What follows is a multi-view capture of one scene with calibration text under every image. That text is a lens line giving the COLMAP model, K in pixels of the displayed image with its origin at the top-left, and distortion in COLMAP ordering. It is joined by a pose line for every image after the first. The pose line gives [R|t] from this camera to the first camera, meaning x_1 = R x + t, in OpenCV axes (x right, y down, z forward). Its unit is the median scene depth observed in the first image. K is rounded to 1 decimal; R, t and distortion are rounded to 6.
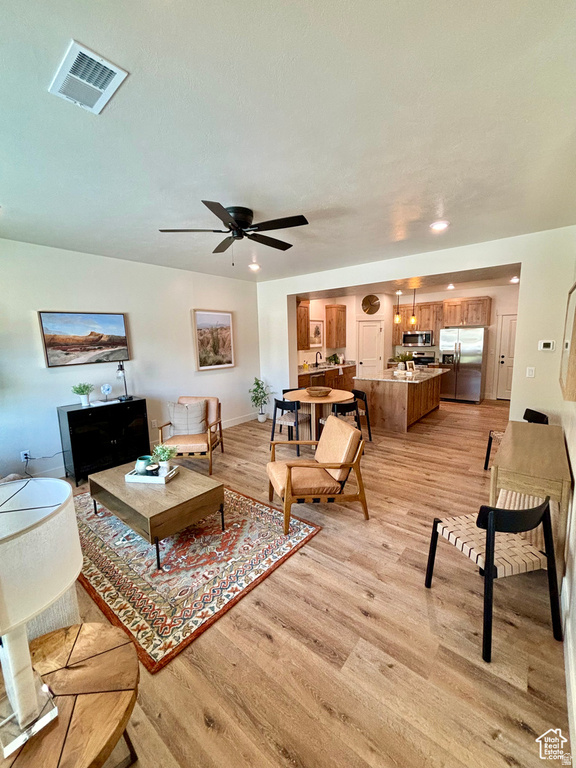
lens RADIAL K [[310.2, 0, 288.0], [0, 310.2, 384.0], [0, 0, 1]] dist [0.011888, -0.000294]
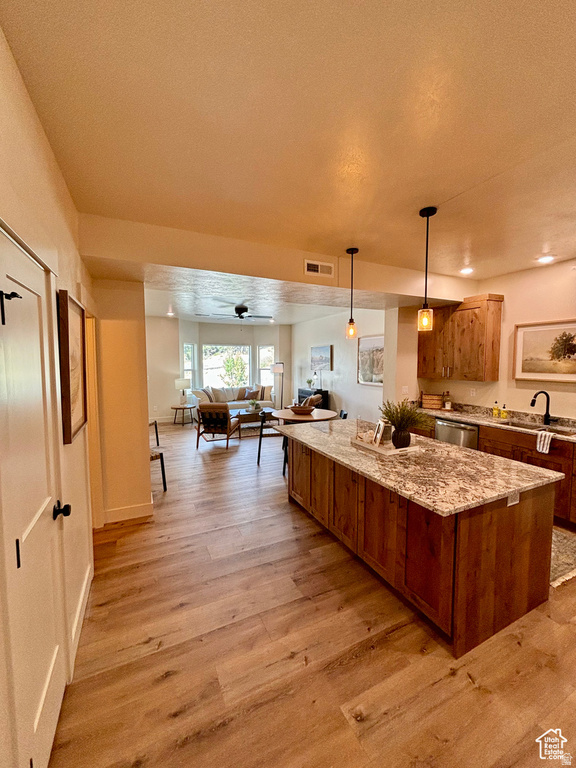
lens RADIAL K [[310.2, 0, 288.0], [0, 310.2, 384.0], [0, 0, 1]] dist [0.011888, -0.000294]
pose [[-0.420764, 0.095686, -0.902110, 1.285116], [-0.117271, 0.980341, 0.158682, -0.273739], [0.899558, 0.172559, -0.401271, 1.614577]]
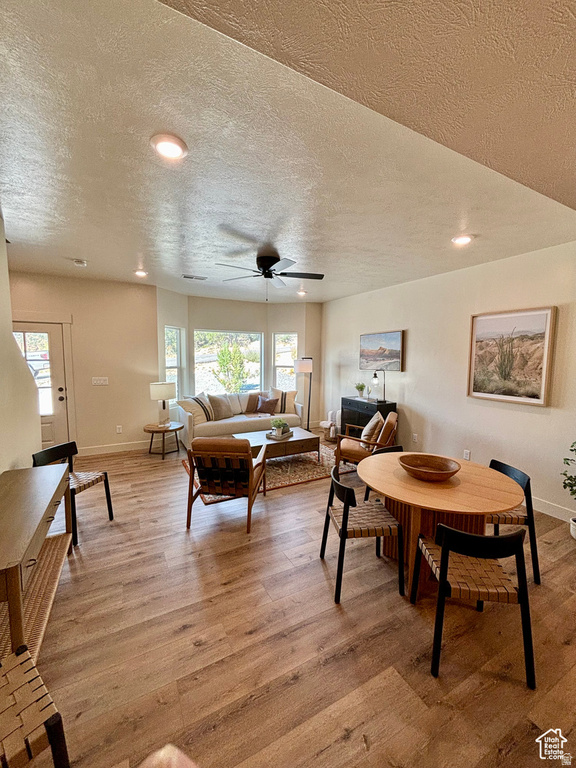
lens RADIAL K [[309.4, 0, 288.0], [0, 309.4, 384.0], [0, 0, 1]] dist [-0.001925, -0.000260]
pose [[-0.384906, 0.113385, -0.915965, 0.717359], [-0.129070, 0.976061, 0.175061, -0.187849], [0.913887, 0.185605, -0.361057, 1.114663]]
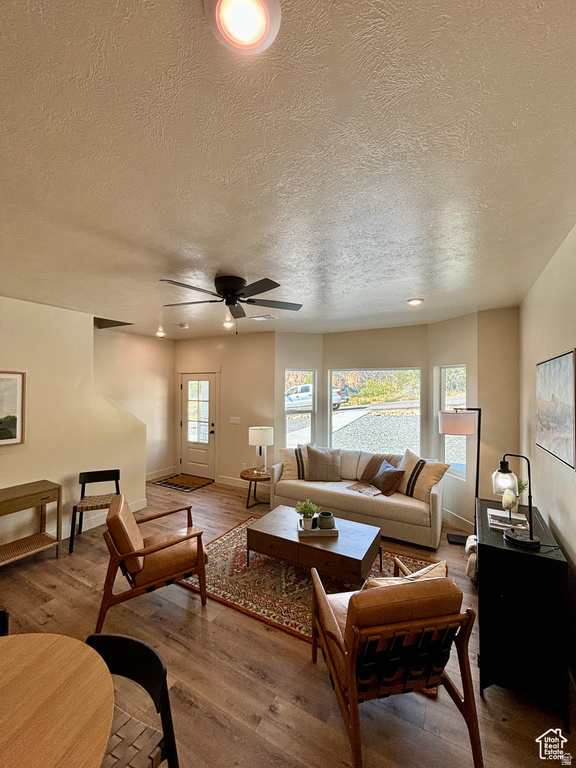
lens RADIAL K [[310.2, 0, 288.0], [0, 310.2, 384.0], [0, 0, 1]] dist [0.011888, -0.000294]
pose [[-0.985946, 0.018200, -0.166069, -0.116125], [-0.004179, 0.991050, 0.133426, -0.241227], [0.167012, 0.132245, -0.977046, 1.381917]]
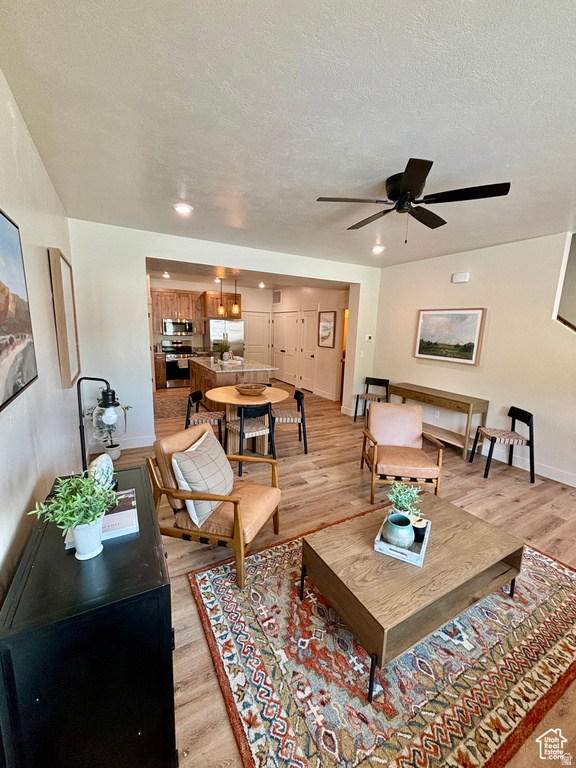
lens RADIAL K [[310.2, 0, 288.0], [0, 310.2, 384.0], [0, 0, 1]] dist [0.011888, -0.000294]
pose [[0.367138, -0.136081, 0.920158, -0.760707], [0.095918, 0.989506, 0.108066, -0.085503], [-0.925208, 0.048585, 0.376338, 0.675671]]
